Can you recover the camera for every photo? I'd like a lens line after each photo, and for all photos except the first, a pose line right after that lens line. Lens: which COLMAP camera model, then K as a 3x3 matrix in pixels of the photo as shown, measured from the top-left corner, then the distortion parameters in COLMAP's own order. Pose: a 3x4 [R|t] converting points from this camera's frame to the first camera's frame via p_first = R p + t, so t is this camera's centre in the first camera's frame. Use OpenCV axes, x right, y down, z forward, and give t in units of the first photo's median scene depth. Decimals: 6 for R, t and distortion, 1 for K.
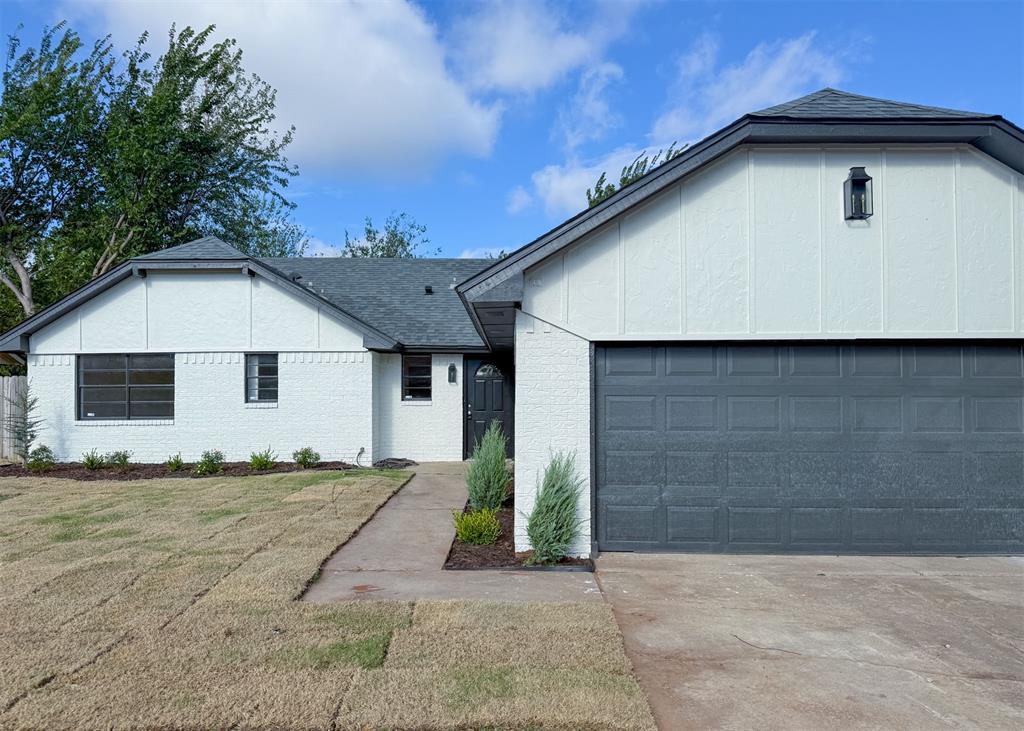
lens RADIAL K [[597.1, 0, 511.9], [0, 597.1, 376.0], [0, 0, 1]] dist [0.046237, -0.043557]
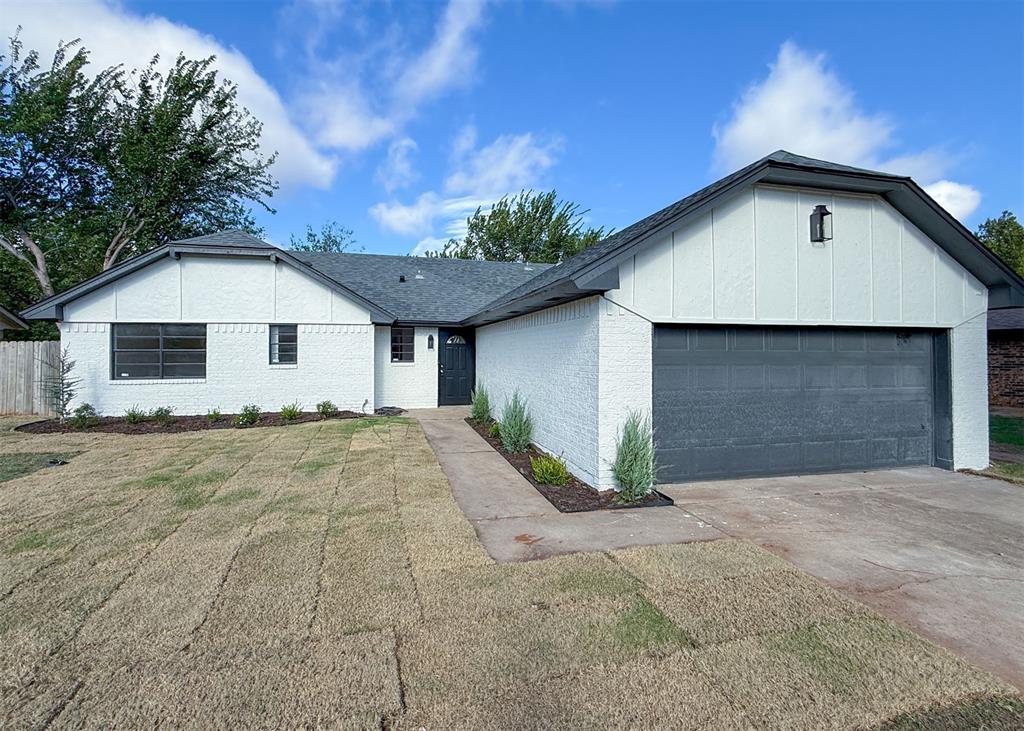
lens RADIAL K [[409.1, 0, 510.5], [0, 409.1, 345.1], [0, 0, 1]] dist [-0.000138, 0.000025]
pose [[0.978688, 0.007739, 0.205208, -0.138332], [-0.009198, 0.999939, 0.006156, -0.005323], [-0.205148, -0.007912, 0.978699, 0.080223]]
